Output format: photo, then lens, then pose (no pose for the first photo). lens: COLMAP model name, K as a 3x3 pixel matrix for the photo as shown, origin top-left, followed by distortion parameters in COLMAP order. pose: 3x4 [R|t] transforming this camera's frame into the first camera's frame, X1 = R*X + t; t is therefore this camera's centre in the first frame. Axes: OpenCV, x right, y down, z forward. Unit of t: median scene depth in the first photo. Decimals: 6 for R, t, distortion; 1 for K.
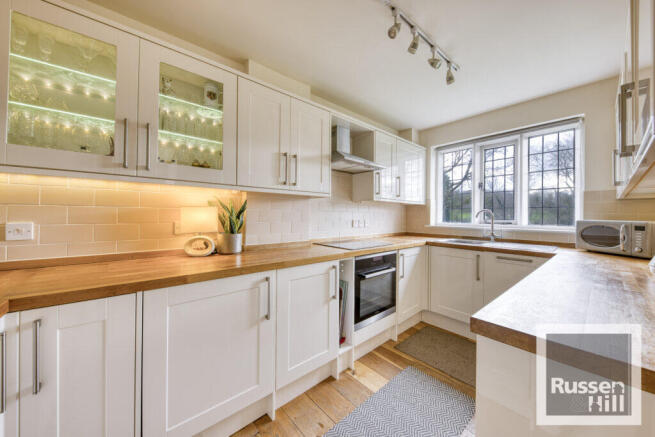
lens RADIAL K [[227.6, 0, 324.1], [0, 227.6, 214.8], [0, 0, 1]] dist [-0.001674, -0.000672]
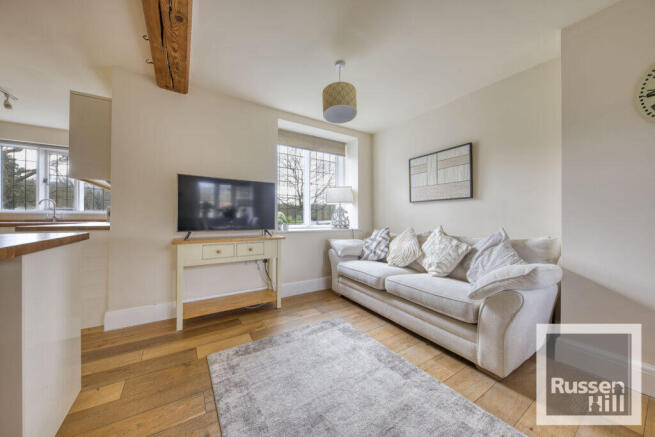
lens RADIAL K [[227.6, 0, 326.6], [0, 227.6, 217.0], [0, 0, 1]] dist [-0.001674, -0.000672]
pose [[0.128341, -0.007446, 0.991702, -0.440784], [-0.005147, 0.999953, 0.008174, 0.066217], [-0.991717, -0.006153, 0.128296, -0.859472]]
